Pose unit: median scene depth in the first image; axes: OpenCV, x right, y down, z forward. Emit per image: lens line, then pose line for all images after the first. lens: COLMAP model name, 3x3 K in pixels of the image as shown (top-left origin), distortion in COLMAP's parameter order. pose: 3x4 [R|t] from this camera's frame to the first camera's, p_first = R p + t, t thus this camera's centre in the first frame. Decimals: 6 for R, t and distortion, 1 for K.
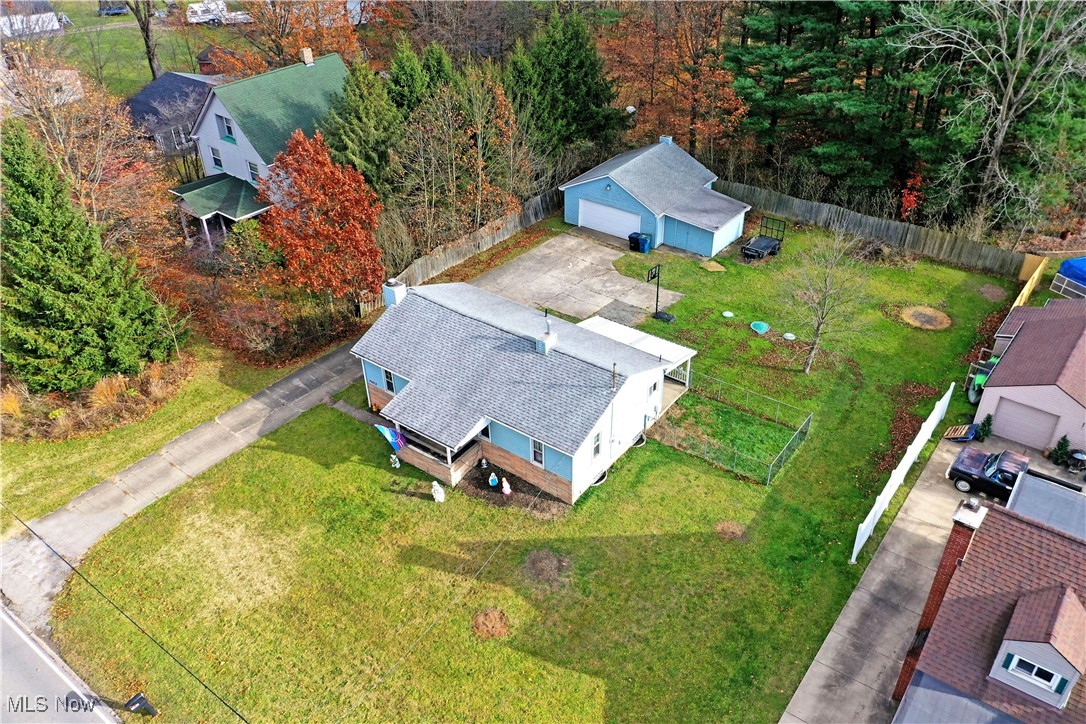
lens RADIAL K [[850.7, 0, 540.6], [0, 850.7, 376.3], [0, 0, 1]] dist [0.014936, -0.002642]
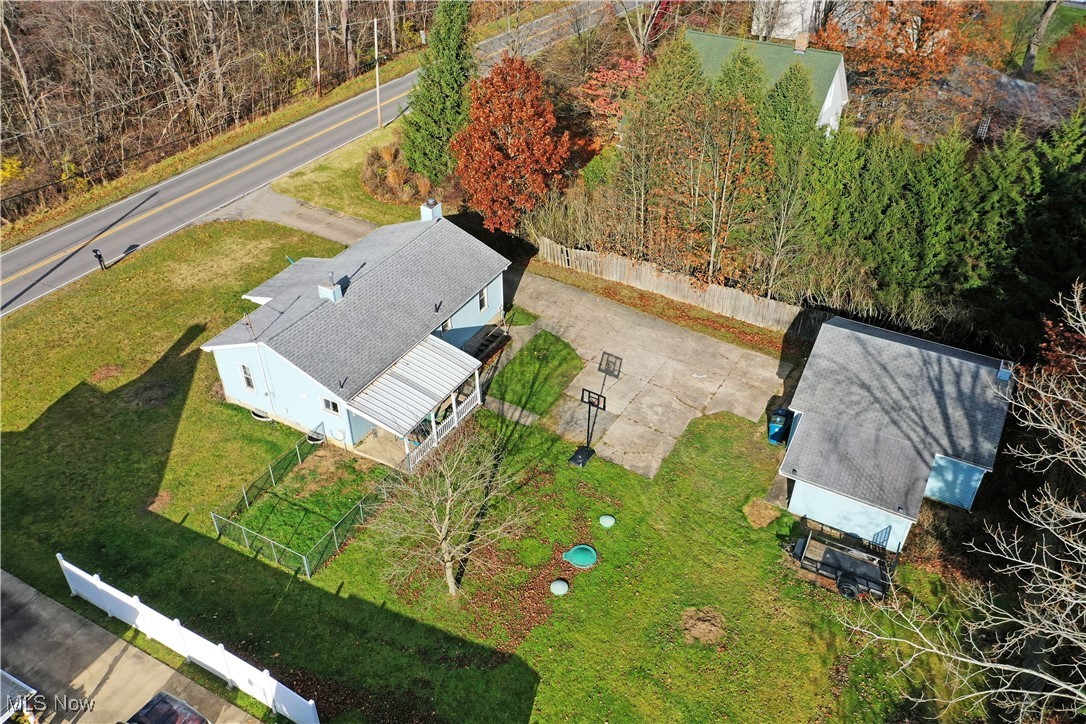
lens RADIAL K [[850.7, 0, 540.6], [0, 850.7, 376.3], [0, 0, 1]] dist [0.014936, -0.002642]
pose [[0.145150, 0.614792, -0.775218, 0.847766], [-0.575795, 0.689658, 0.439127, -0.534268], [0.804607, 0.382627, 0.454097, 0.754124]]
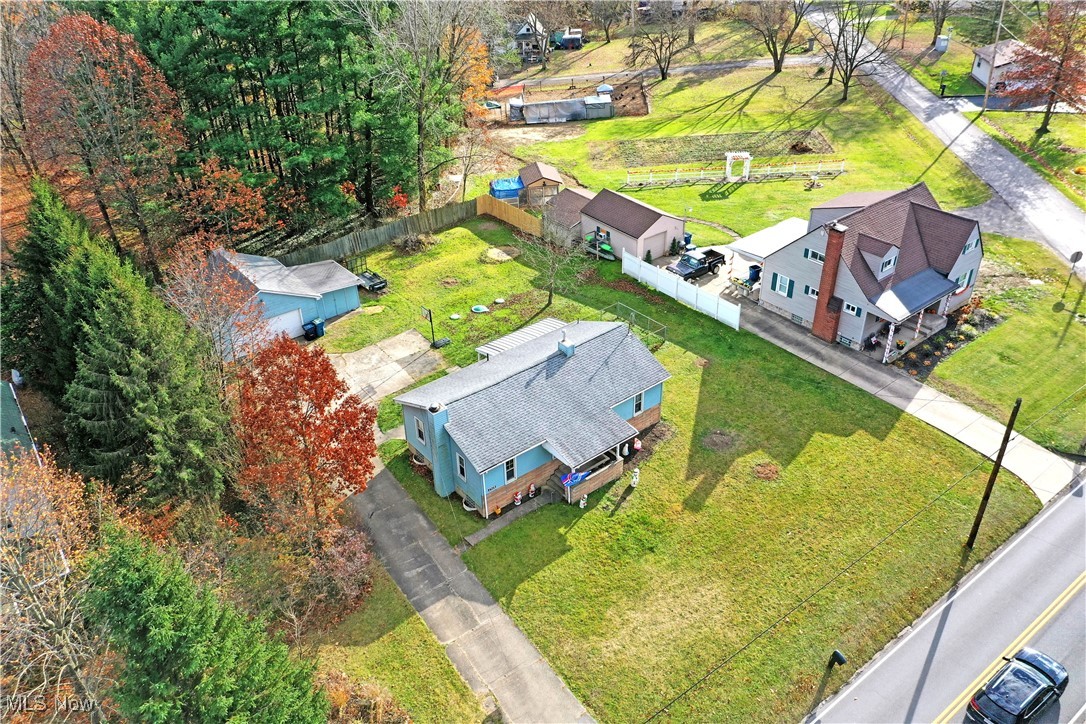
lens RADIAL K [[850.7, 0, 540.6], [0, 850.7, 376.3], [0, 0, 1]] dist [0.014936, -0.002642]
pose [[0.249482, -0.524689, 0.813917, -0.996174], [0.574527, 0.756787, 0.311756, -0.401091], [-0.779537, 0.389839, 0.490253, 0.423048]]
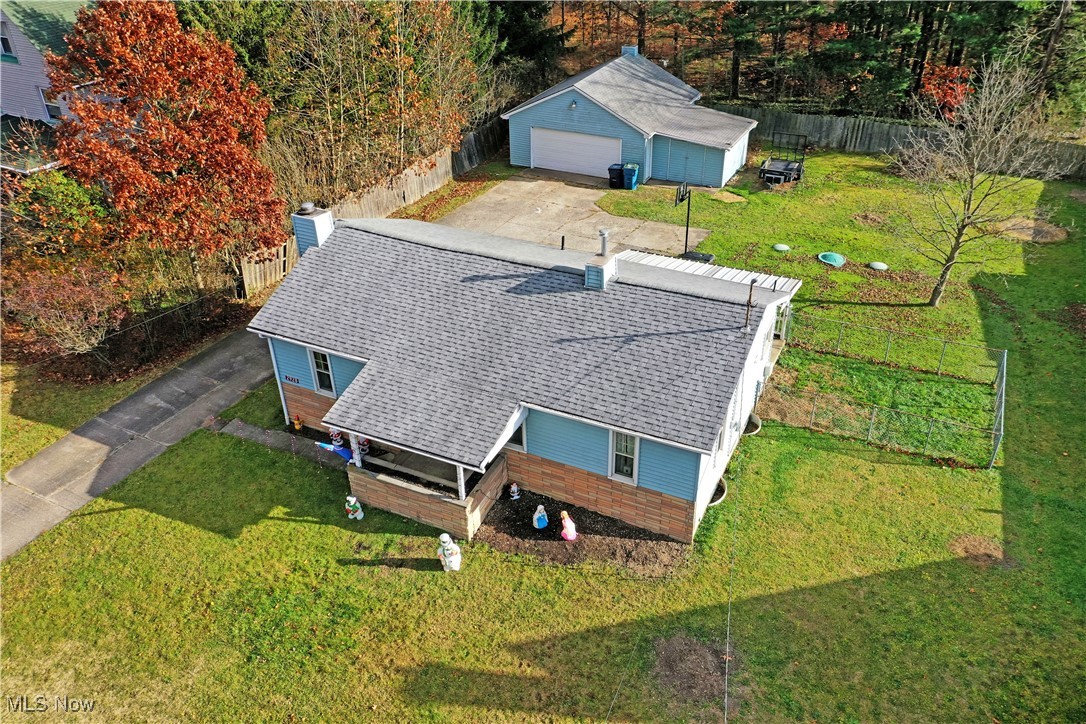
lens RADIAL K [[850.7, 0, 540.6], [0, 850.7, 376.3], [0, 0, 1]] dist [0.014936, -0.002642]
pose [[0.981571, -0.102492, 0.161288, -0.130461], [0.109068, 0.993505, -0.032438, 0.044767], [-0.156916, 0.049431, 0.986374, 0.420035]]
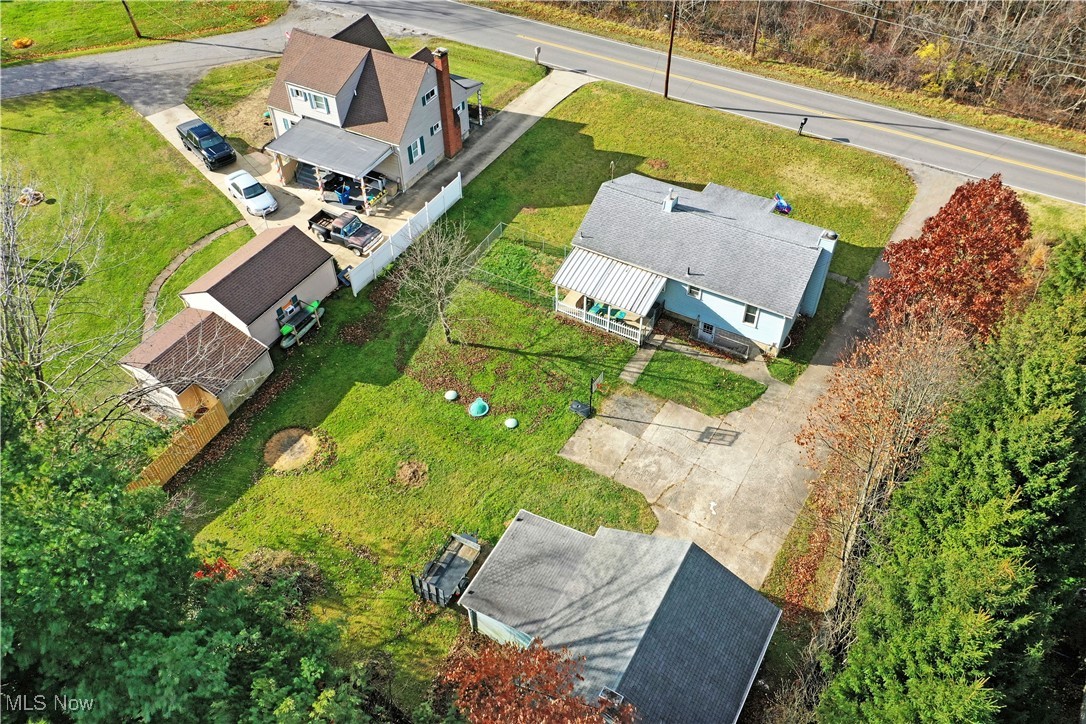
lens RADIAL K [[850.7, 0, 540.6], [0, 850.7, 376.3], [0, 0, 1]] dist [0.014936, -0.002642]
pose [[-0.990477, 0.122167, -0.063491, 0.302178], [-0.045704, 0.143248, 0.988631, -1.214094], [0.129873, 0.982118, -0.136300, 1.355608]]
